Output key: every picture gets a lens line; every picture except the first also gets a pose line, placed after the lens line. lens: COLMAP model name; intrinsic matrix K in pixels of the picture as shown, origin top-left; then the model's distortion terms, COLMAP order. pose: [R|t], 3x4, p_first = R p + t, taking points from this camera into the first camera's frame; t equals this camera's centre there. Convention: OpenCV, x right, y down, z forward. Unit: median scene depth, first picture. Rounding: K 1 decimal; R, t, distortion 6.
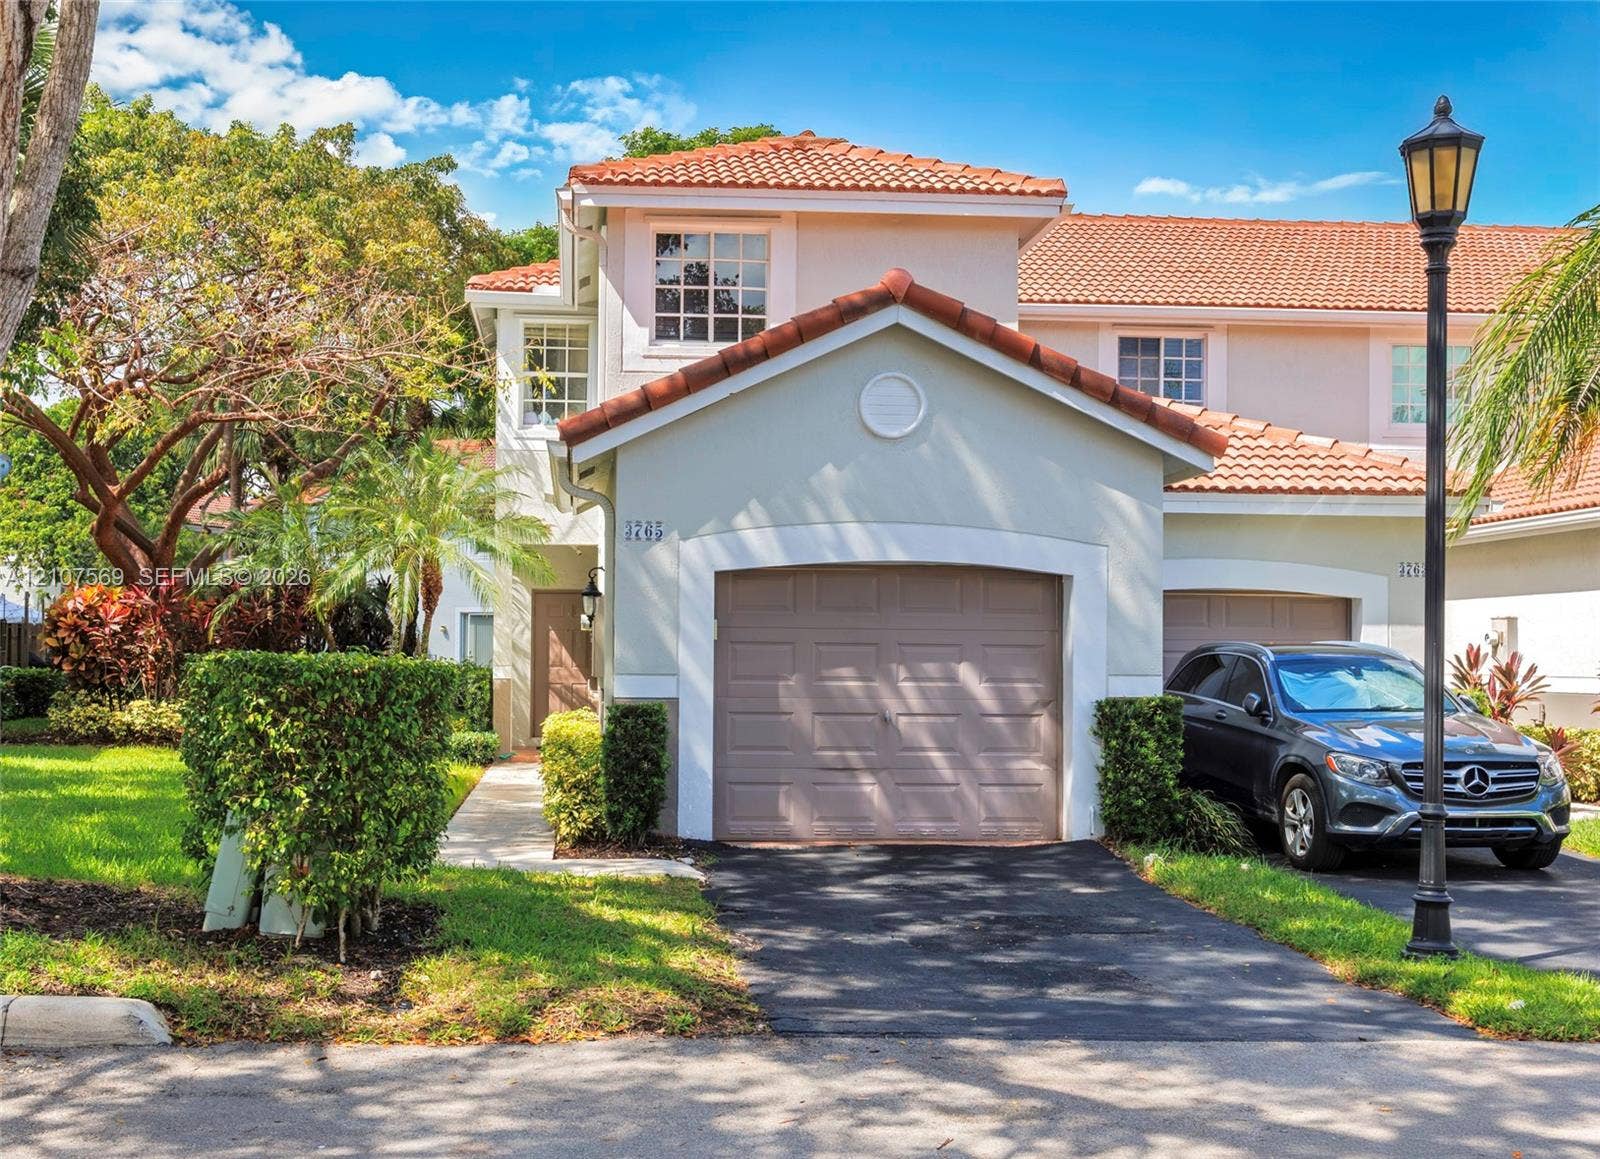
lens RADIAL K [[1845.5, 0, 700.7], [0, 1845.5, 612.5], [0, 0, 1]] dist [-0.058502, 0.000000]
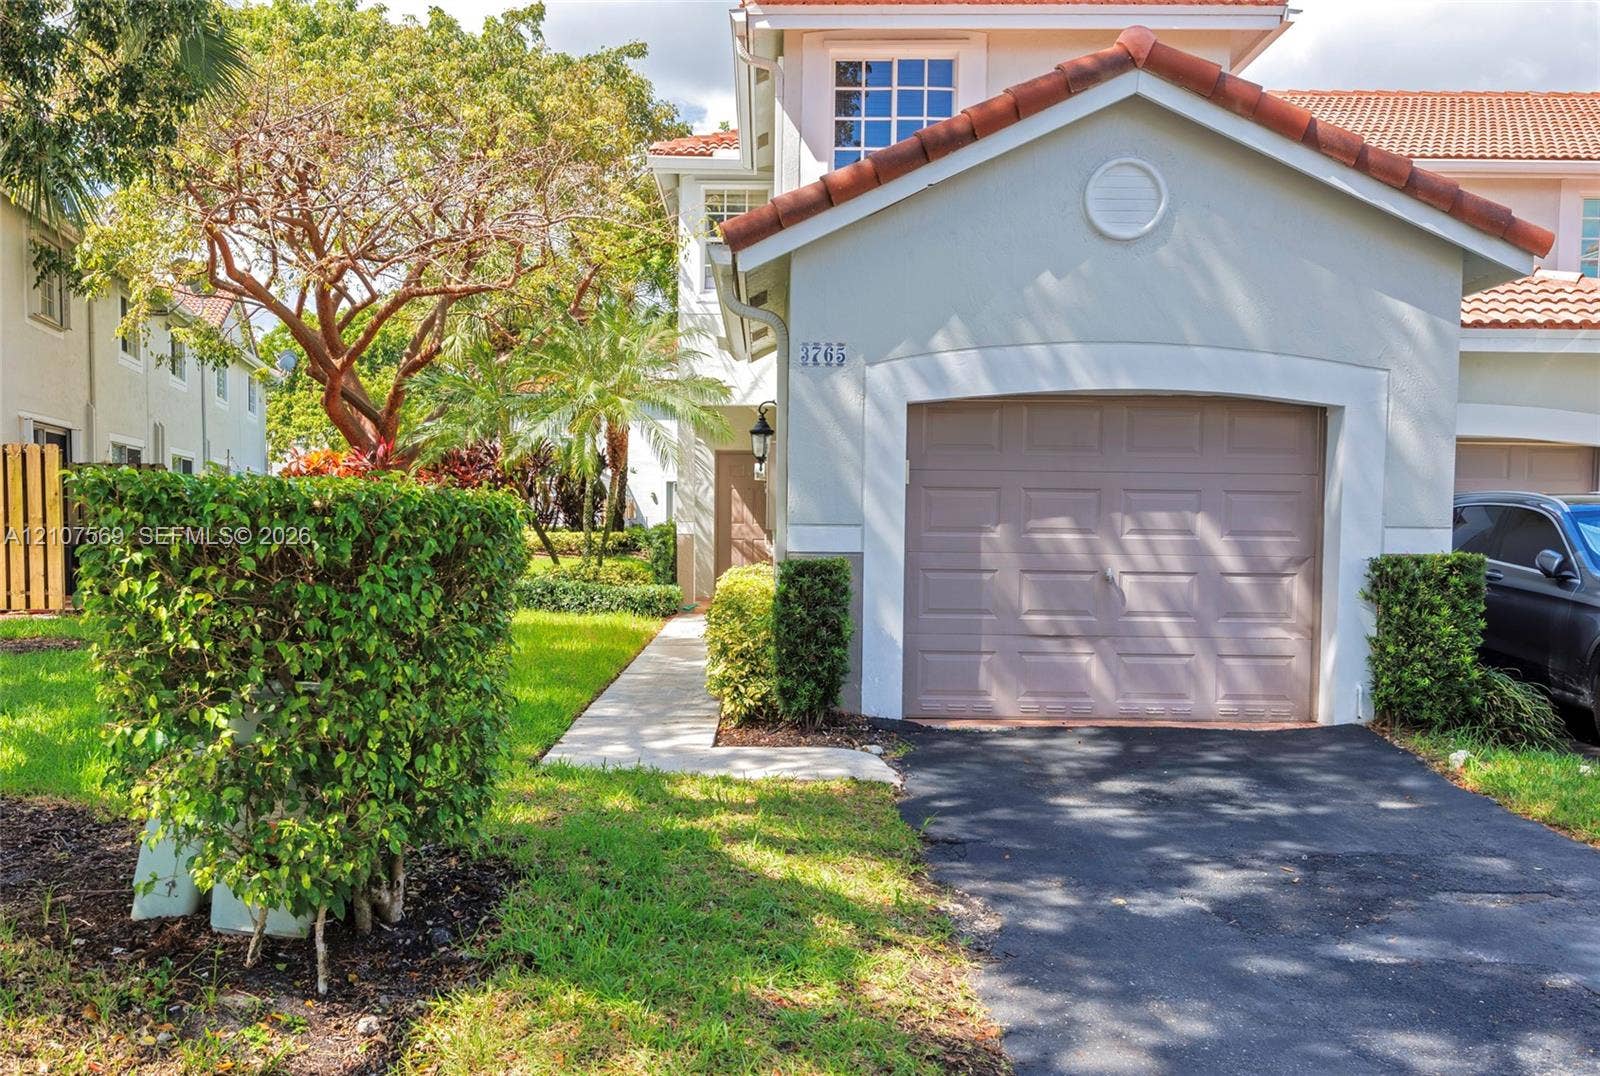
lens RADIAL K [[1380.3, 0, 727.4], [0, 1380.3, 601.1], [0, 0, 1]] dist [-0.019822, 0.015539]
pose [[0.995350, 0.006249, -0.096124, -0.013014], [0.001553, 0.996724, 0.080869, 0.016781], [0.096315, -0.080642, 0.992079, 0.357695]]
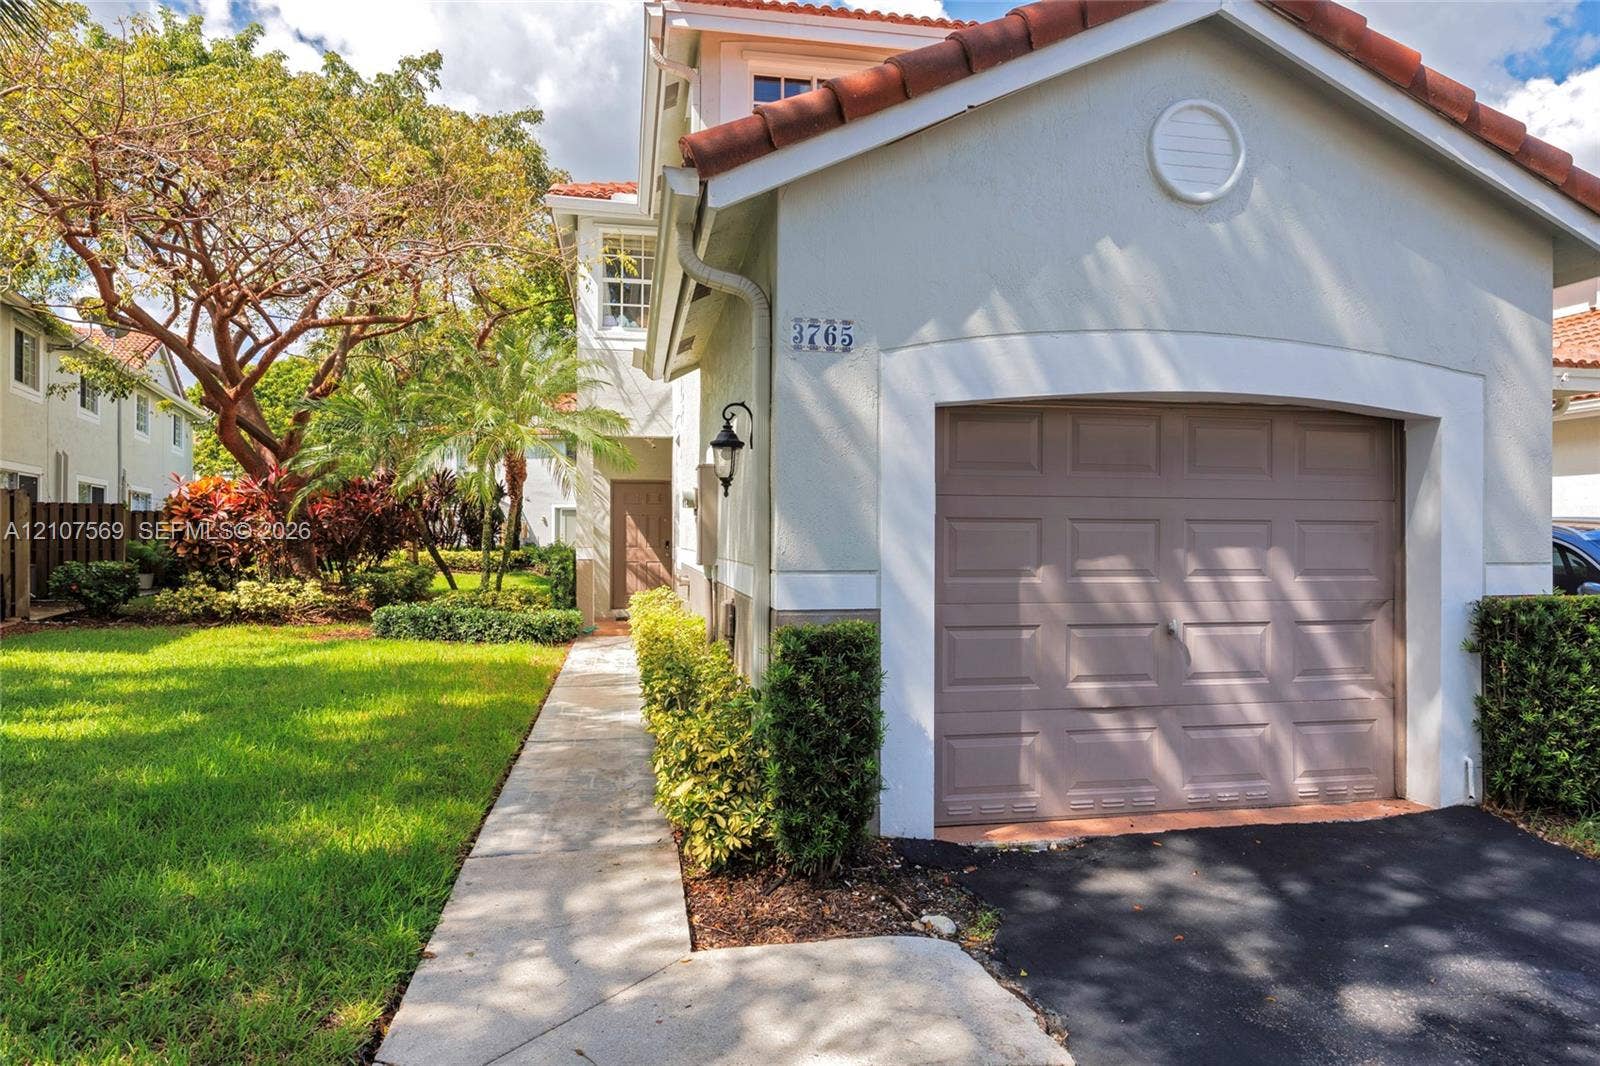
lens RADIAL K [[982.4, 0, 809.3], [0, 982.4, 530.2], [0, 0, 1]] dist [-0.012739, 0.003087]
pose [[0.992972, -0.006223, 0.118189, -0.073118], [0.003976, 0.999807, 0.019234, 0.013461], [-0.118286, -0.018629, 0.992805, 0.672035]]
